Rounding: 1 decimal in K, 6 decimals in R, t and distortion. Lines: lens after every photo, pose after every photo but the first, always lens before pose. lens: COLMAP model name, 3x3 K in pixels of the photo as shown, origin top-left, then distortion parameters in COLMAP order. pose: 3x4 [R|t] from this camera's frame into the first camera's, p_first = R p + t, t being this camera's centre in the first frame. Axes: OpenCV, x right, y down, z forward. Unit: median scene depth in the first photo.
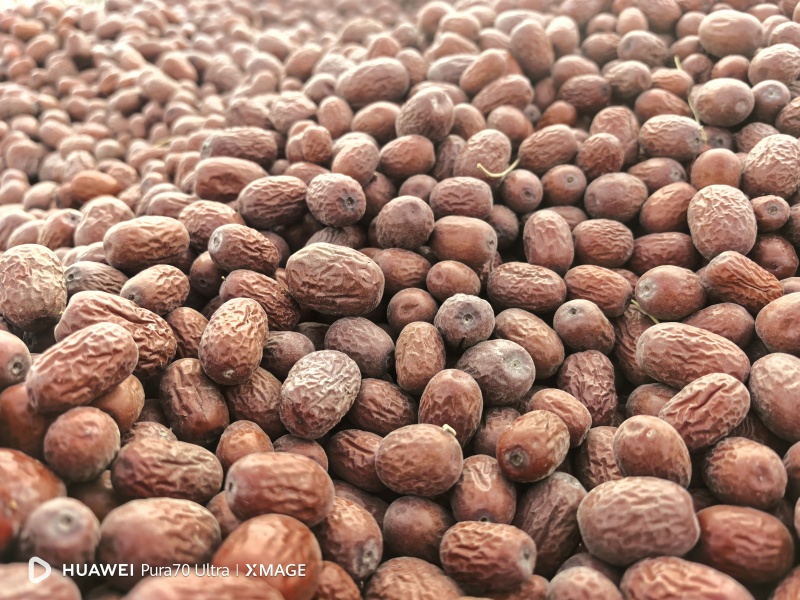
lens RADIAL K [[667.2, 0, 390.9], [0, 667.2, 275.2], [0, 0, 1]] dist [-0.036807, 0.025996]
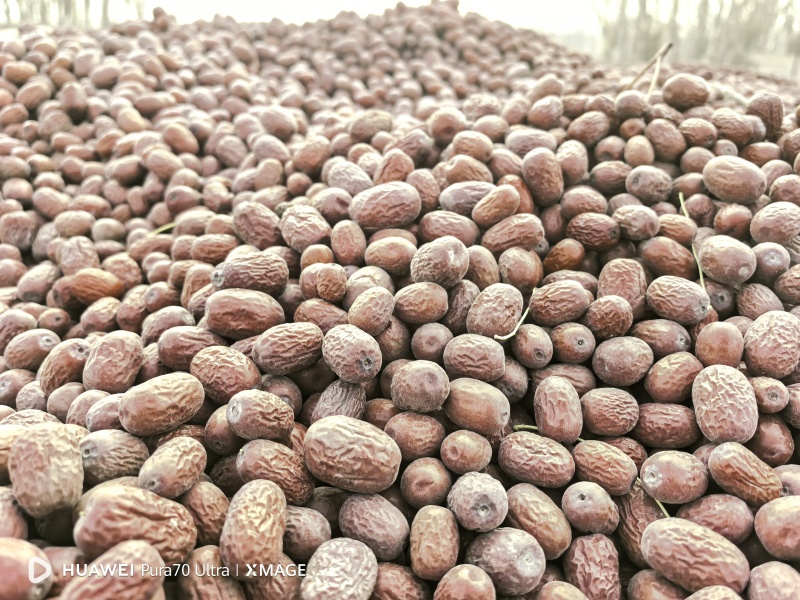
lens RADIAL K [[659.1, 0, 403.8], [0, 659.1, 296.7], [0, 0, 1]] dist [-0.051184, 0.066882]
pose [[0.997135, 0.048727, 0.057864, -0.076514], [-0.049987, 0.998539, 0.020537, -0.260063], [-0.056779, -0.023371, 0.998113, 0.005947]]
